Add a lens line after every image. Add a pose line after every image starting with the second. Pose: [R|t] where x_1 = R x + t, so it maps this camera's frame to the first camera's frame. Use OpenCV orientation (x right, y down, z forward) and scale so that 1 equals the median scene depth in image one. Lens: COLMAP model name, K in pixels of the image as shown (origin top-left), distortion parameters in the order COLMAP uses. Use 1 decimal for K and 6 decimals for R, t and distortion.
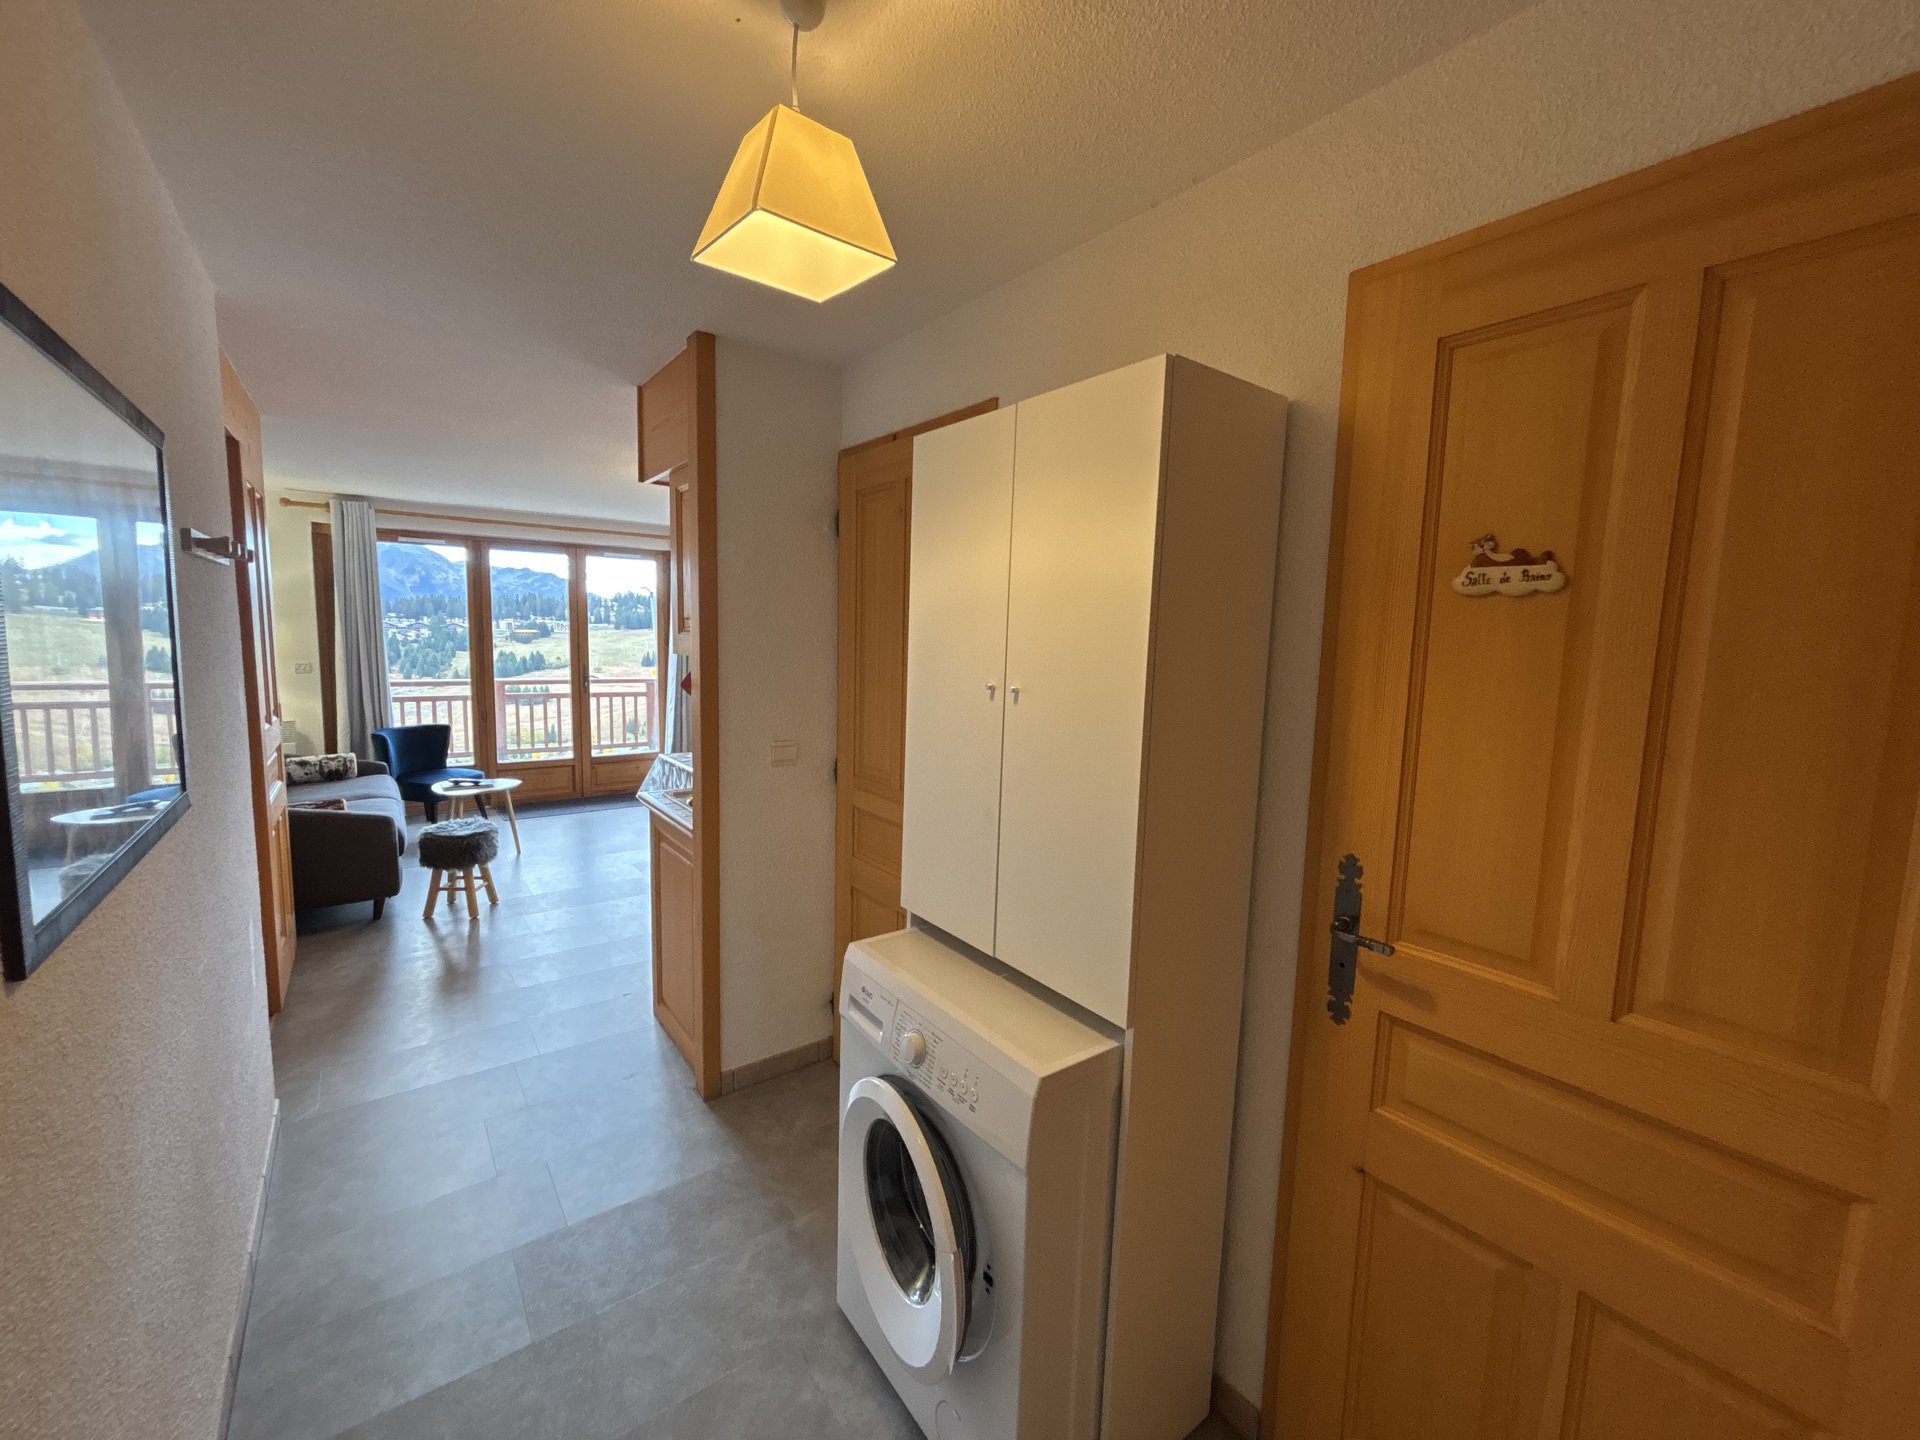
lens RADIAL K [[773.2, 0, 955.0], [0, 773.2, 720.8], [0, 0, 1]] dist [-0.001501, 0.000344]
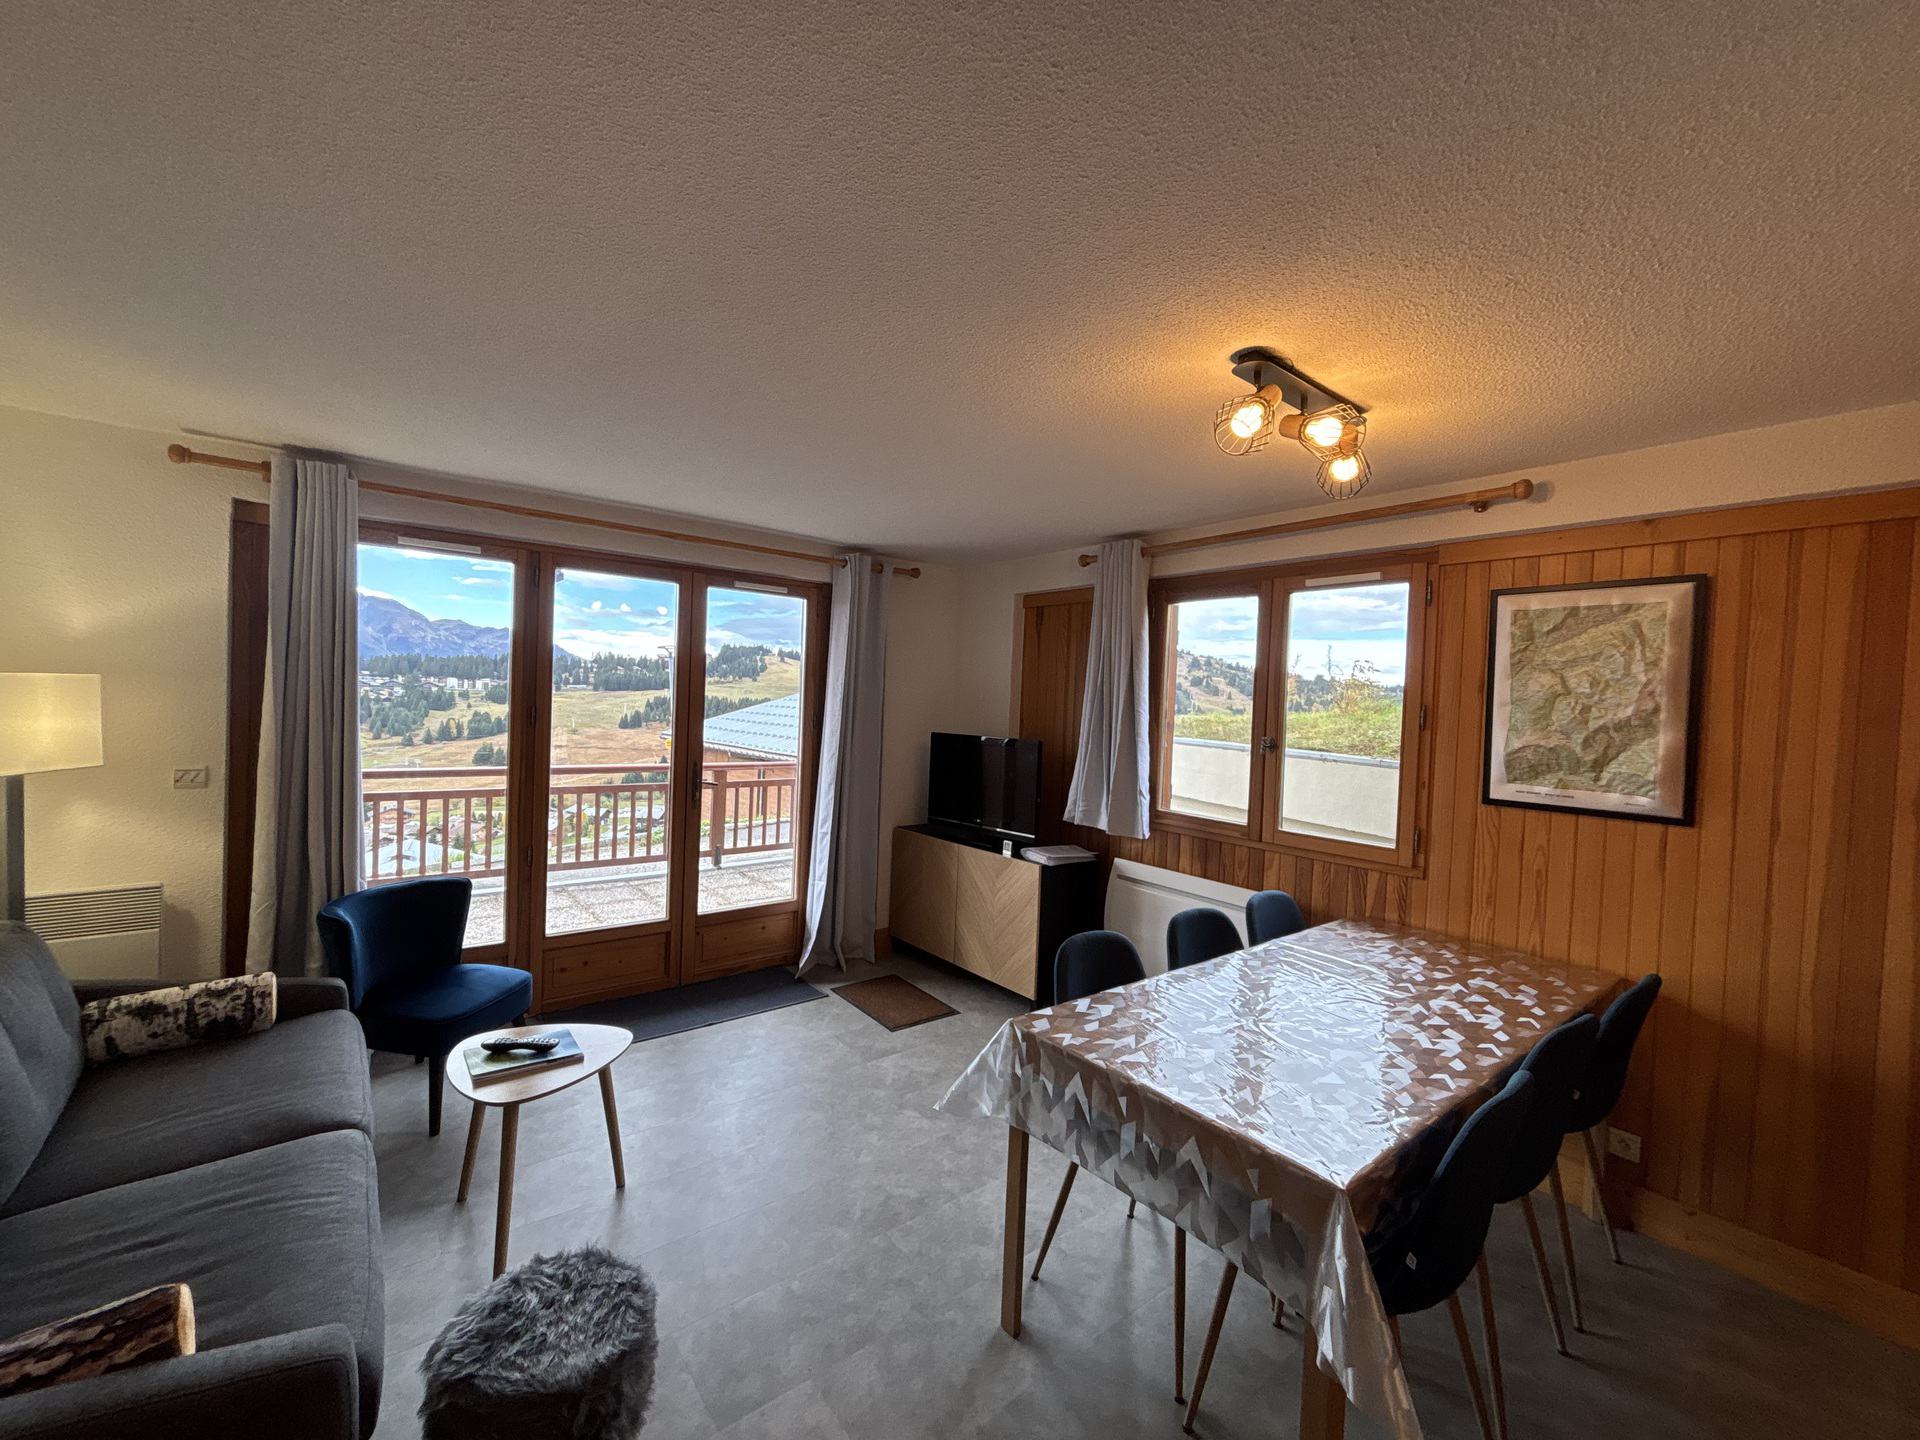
lens RADIAL K [[773.2, 0, 956.1], [0, 773.2, 723.8], [0, 0, 1]] dist [-0.001501, 0.000344]
pose [[0.999538, 0.013947, 0.026987, -0.354069], [-0.011693, 0.996568, -0.081946, -0.068182], [-0.028038, 0.081593, 0.996271, 0.475012]]
